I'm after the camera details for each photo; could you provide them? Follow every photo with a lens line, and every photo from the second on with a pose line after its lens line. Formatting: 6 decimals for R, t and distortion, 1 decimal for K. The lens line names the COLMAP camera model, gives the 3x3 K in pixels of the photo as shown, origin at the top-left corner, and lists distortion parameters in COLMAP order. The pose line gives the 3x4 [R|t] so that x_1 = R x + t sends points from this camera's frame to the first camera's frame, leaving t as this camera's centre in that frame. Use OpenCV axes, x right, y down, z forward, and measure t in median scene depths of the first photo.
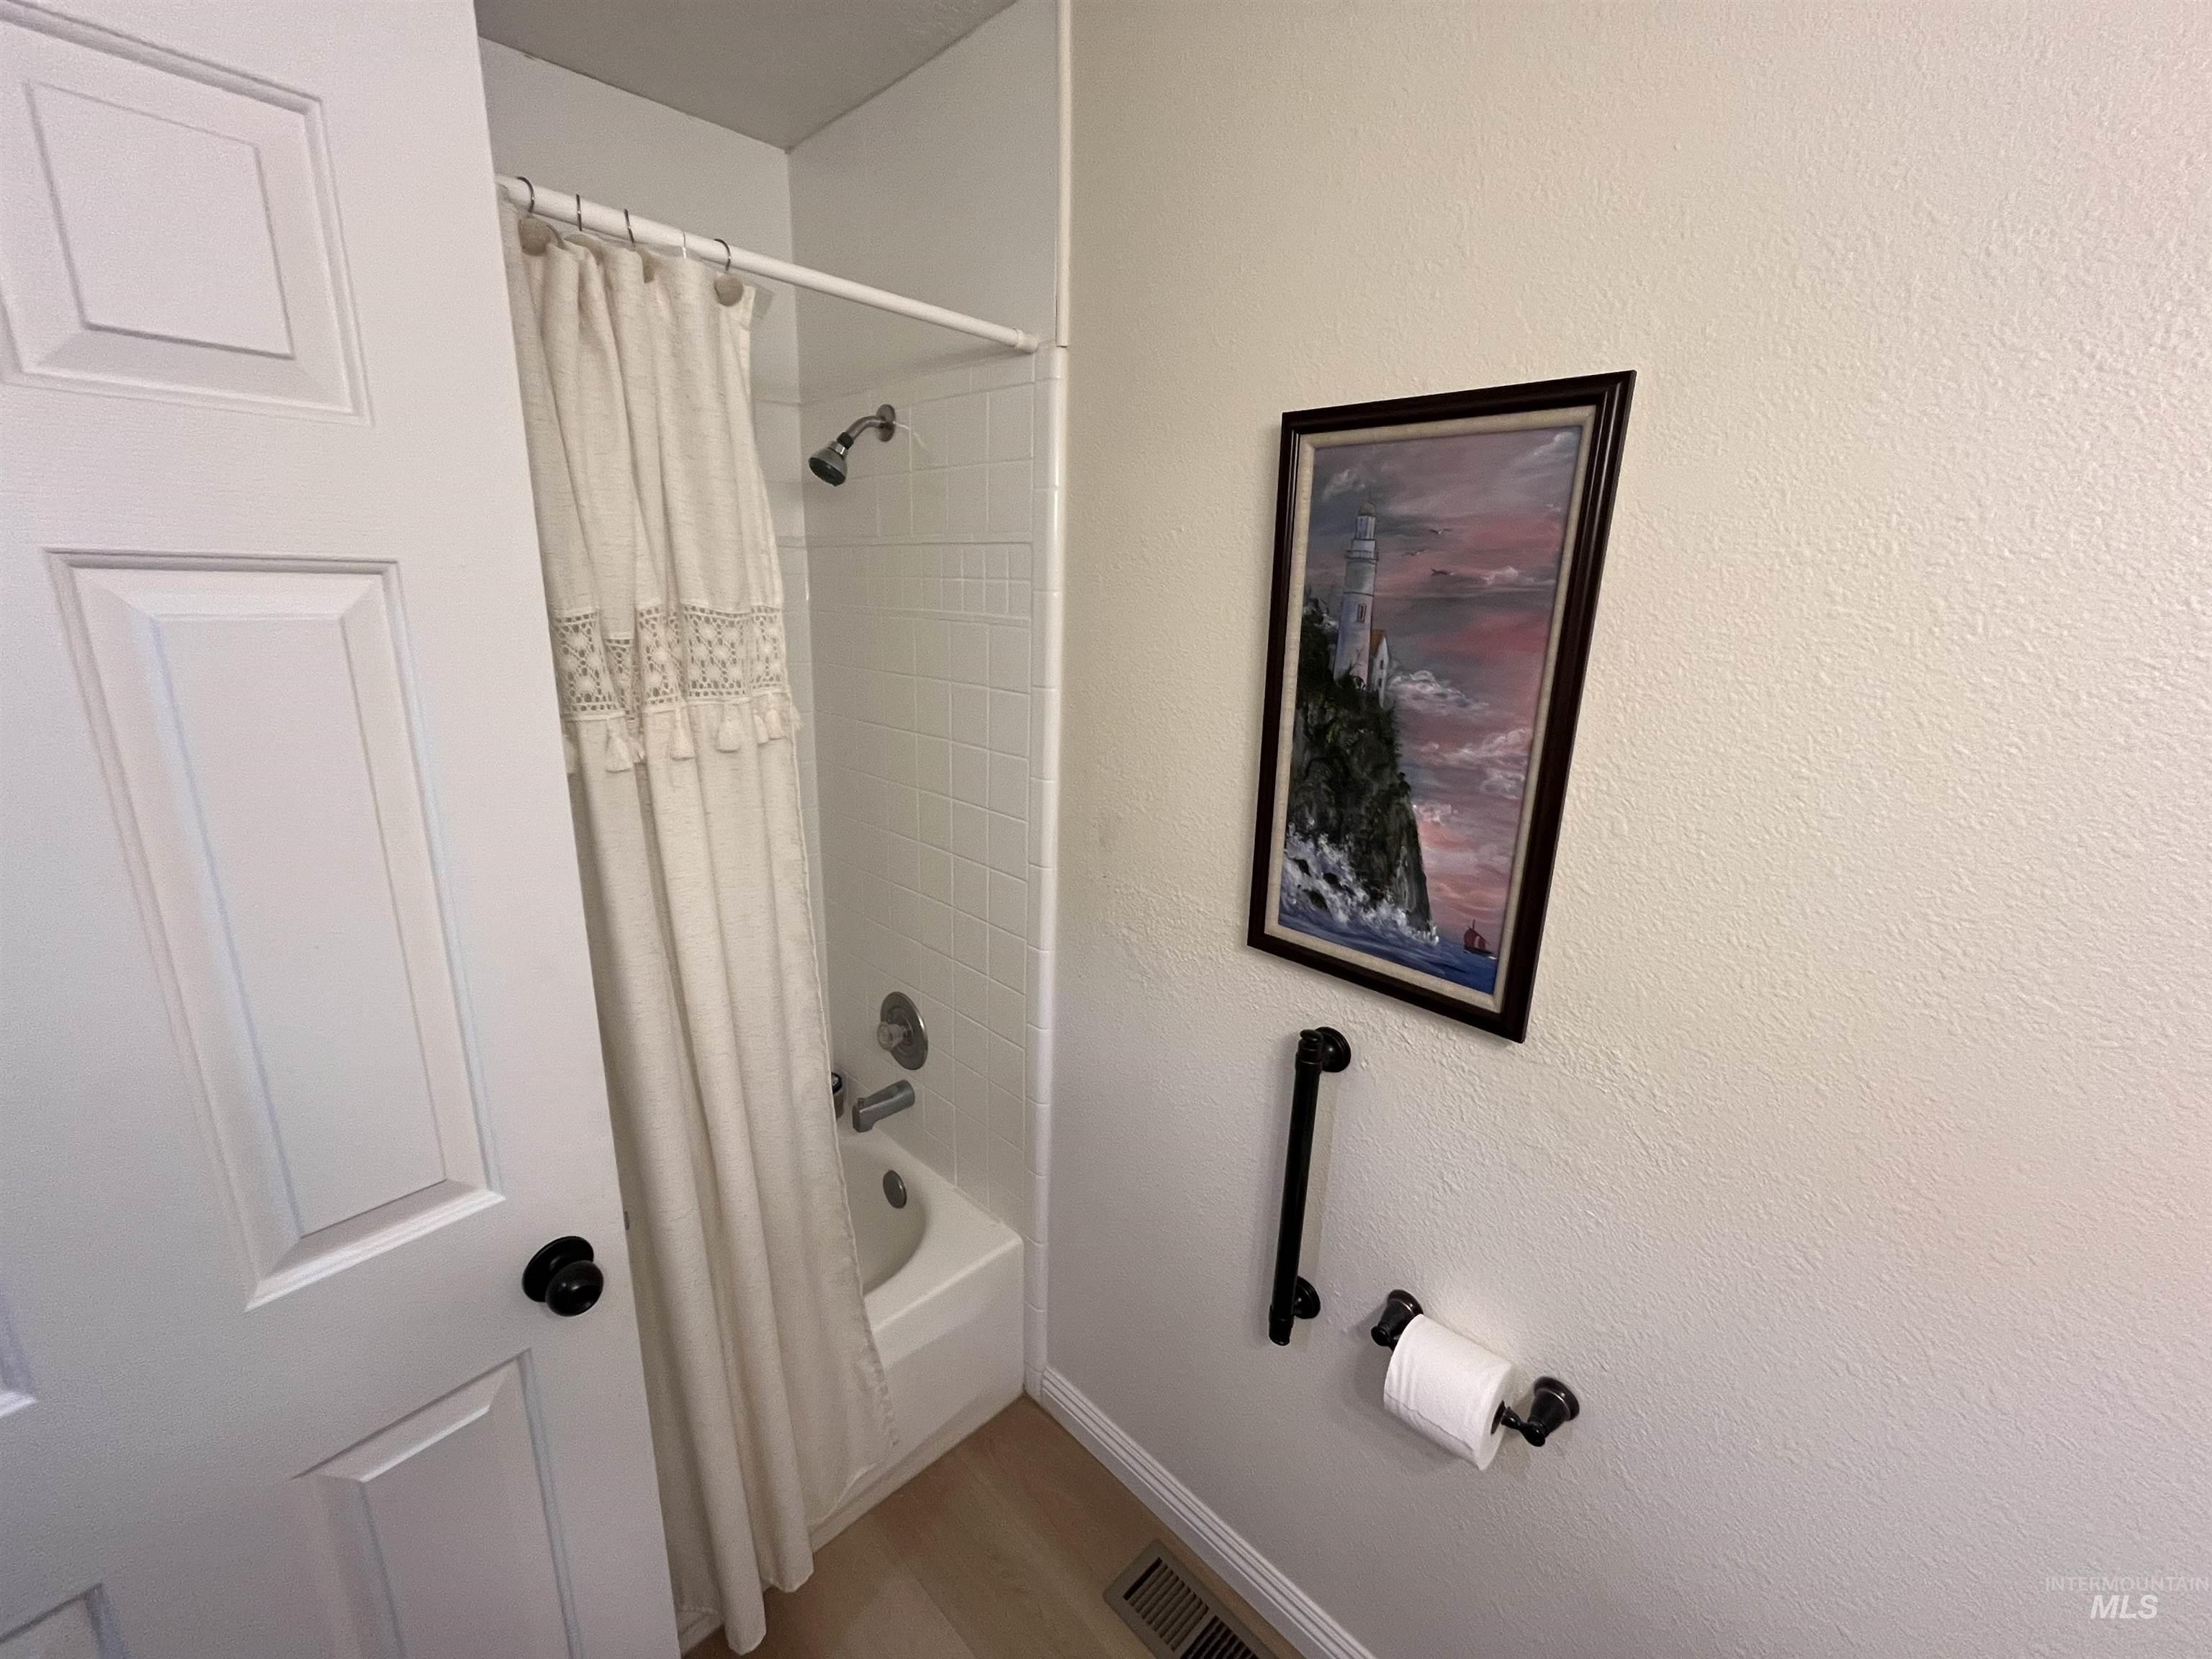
lens RADIAL K [[901.0, 0, 1104.2], [0, 901.0, 828.2], [0, 0, 1]] dist [-0.003688, 0.000426]
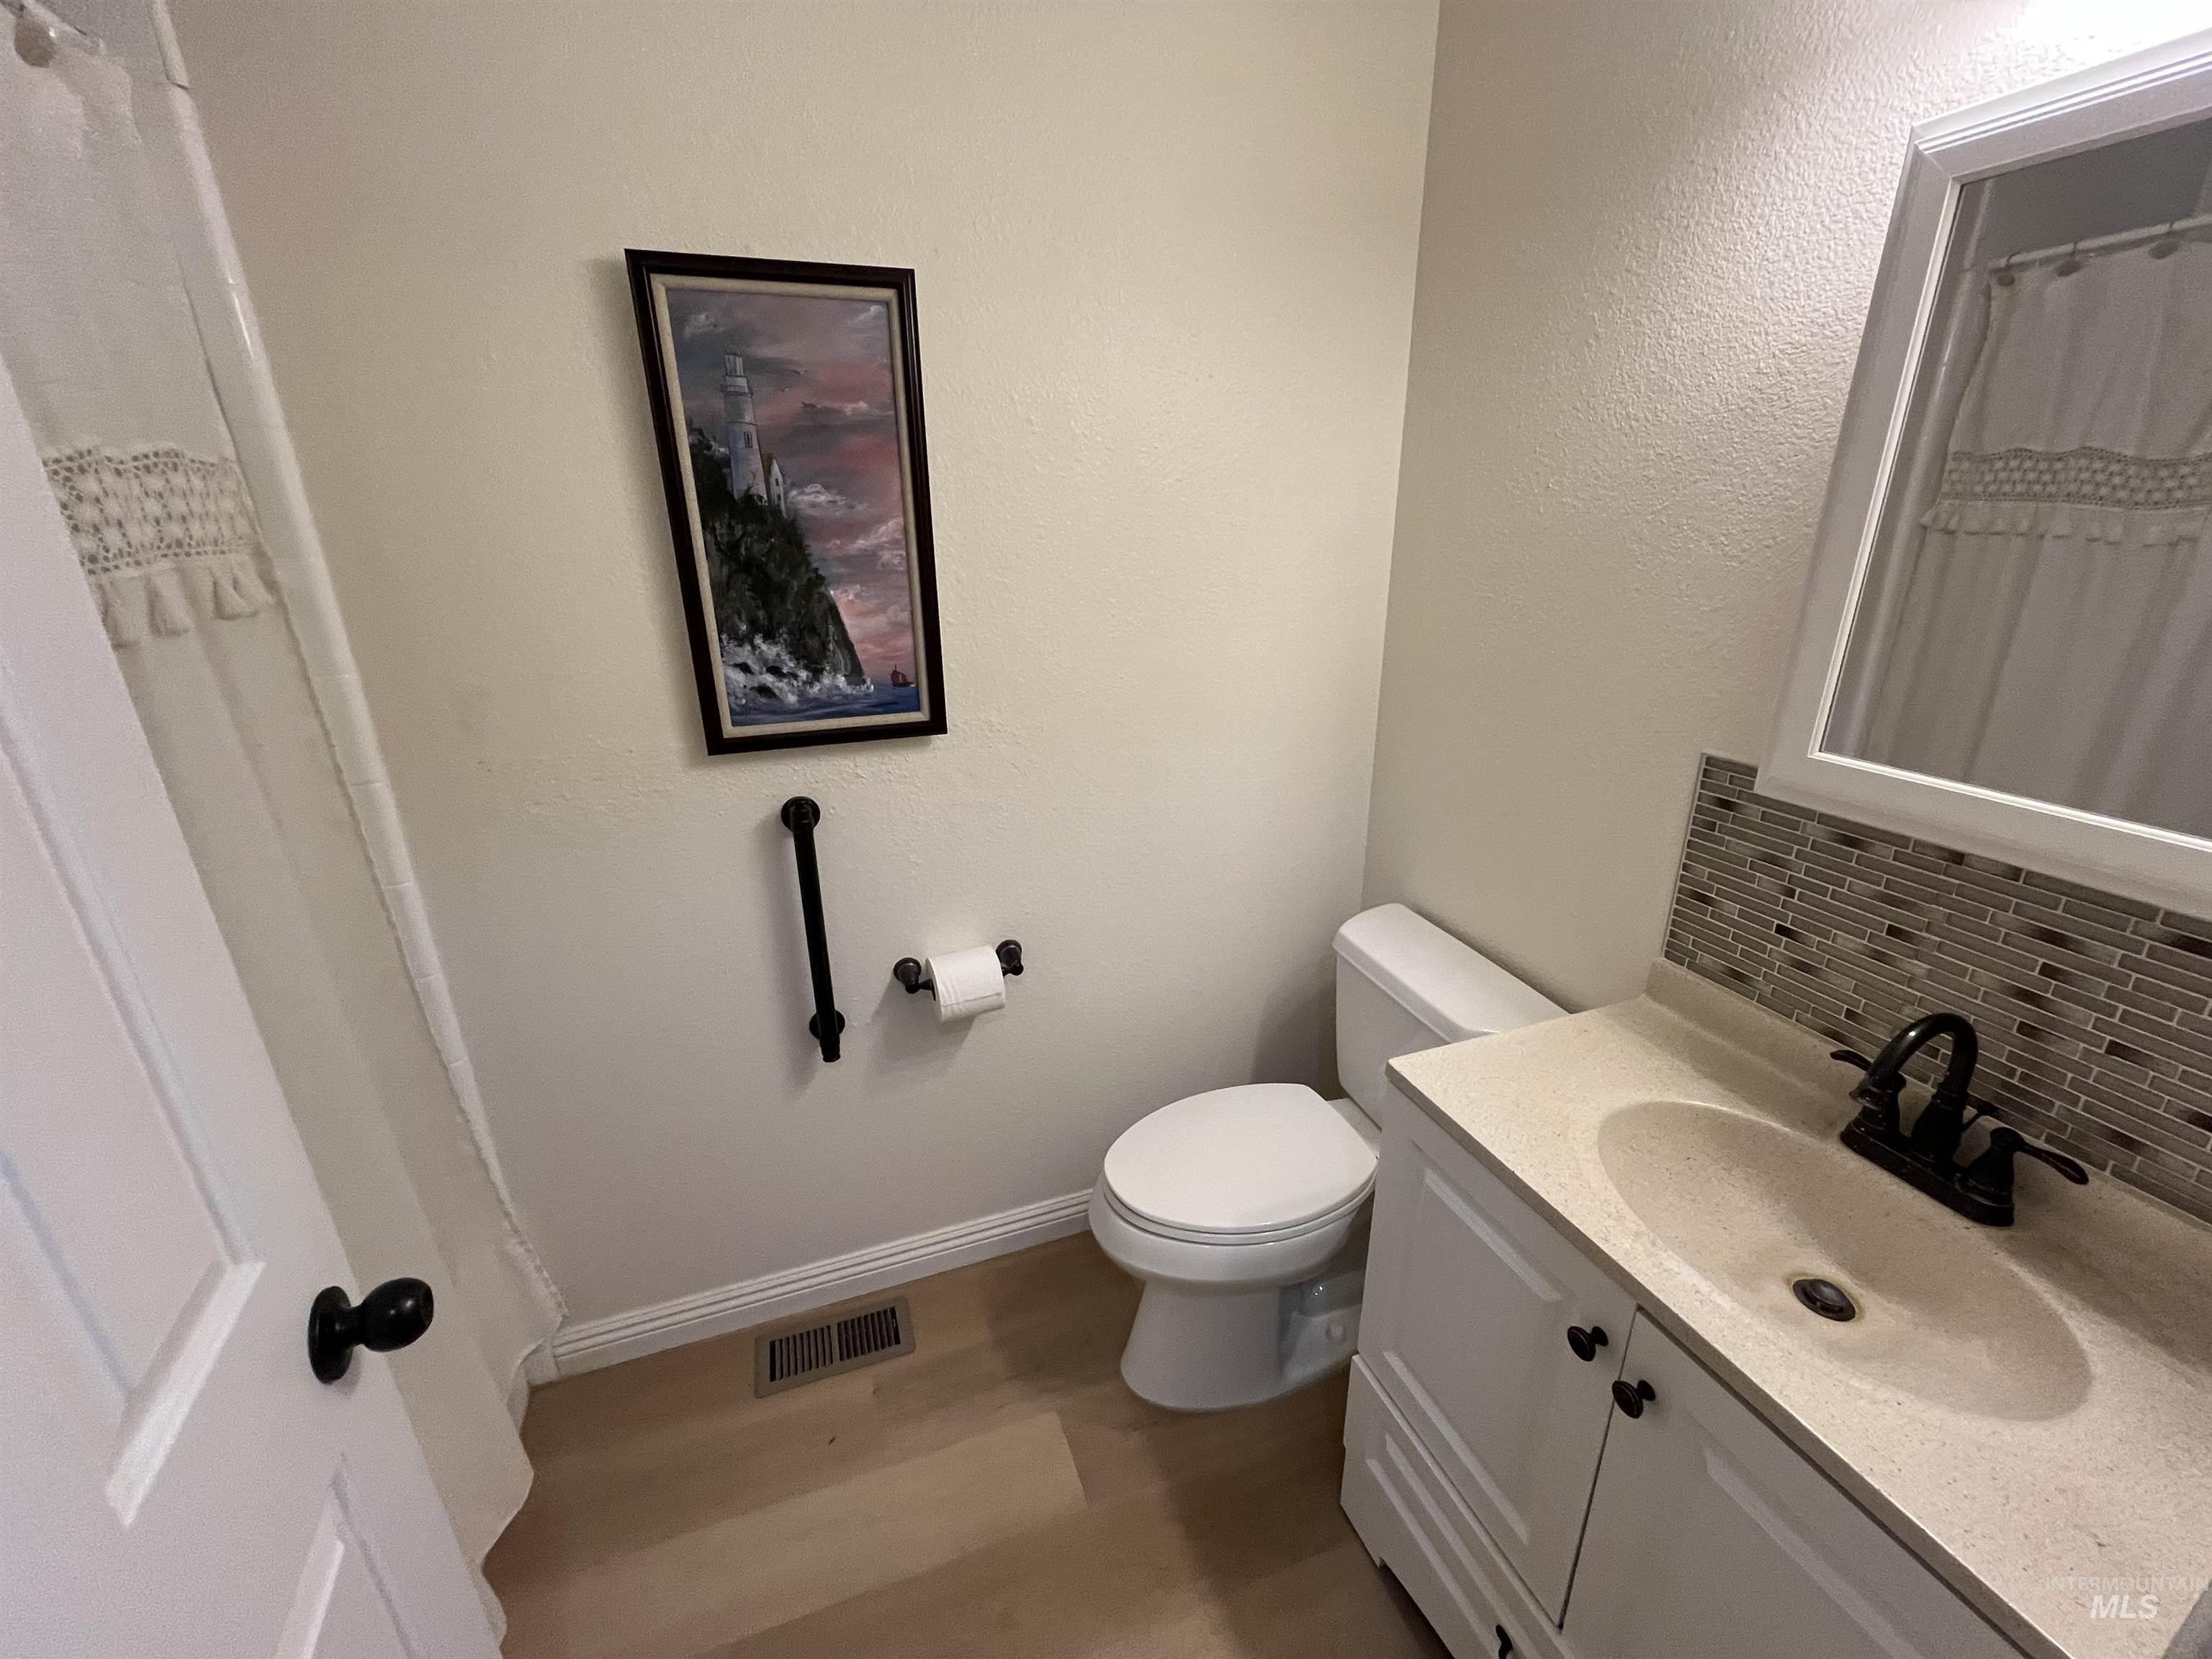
lens RADIAL K [[901.0, 0, 1107.5], [0, 901.0, 826.9], [0, 0, 1]] dist [-0.003688, 0.000426]
pose [[0.425742, -0.341049, 0.838110, -0.701097], [0.258644, 0.933470, 0.248468, 0.073254], [-0.867091, 0.110988, 0.485628, 0.041902]]
